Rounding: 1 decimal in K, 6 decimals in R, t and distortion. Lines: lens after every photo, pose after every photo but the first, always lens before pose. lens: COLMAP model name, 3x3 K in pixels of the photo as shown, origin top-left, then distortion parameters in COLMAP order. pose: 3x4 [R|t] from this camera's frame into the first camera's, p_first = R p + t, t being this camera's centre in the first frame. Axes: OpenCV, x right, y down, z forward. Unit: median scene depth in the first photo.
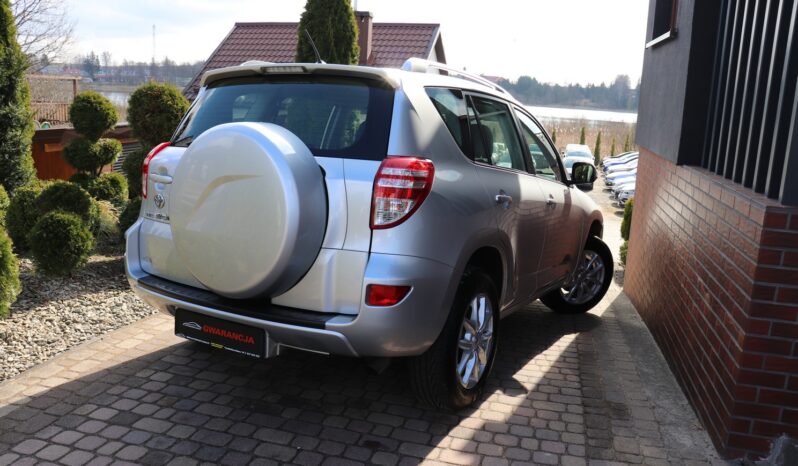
lens RADIAL K [[666.5, 0, 399.0], [0, 666.5, 233.0], [0, 0, 1]] dist [-0.187867, 0.169170]
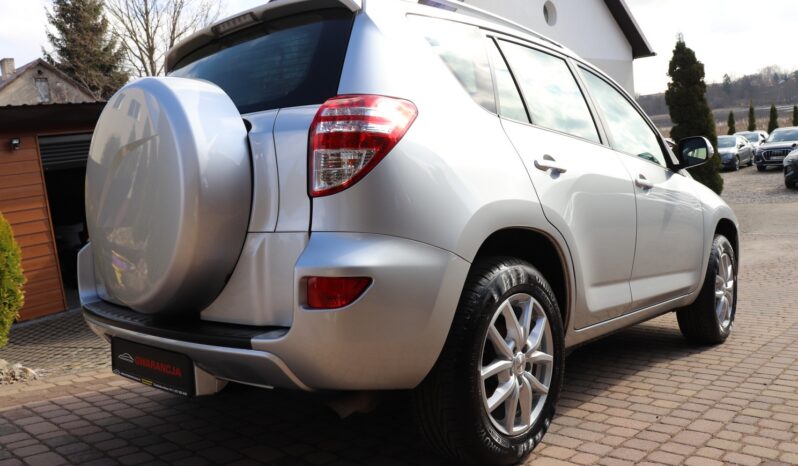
lens RADIAL K [[666.5, 0, 399.0], [0, 666.5, 233.0], [0, 0, 1]] dist [-0.187867, 0.169170]
pose [[0.971441, -0.083946, -0.221934, 0.188738], [0.062007, 0.992637, -0.104049, 0.103756], [0.229035, 0.087316, 0.969494, 0.361090]]
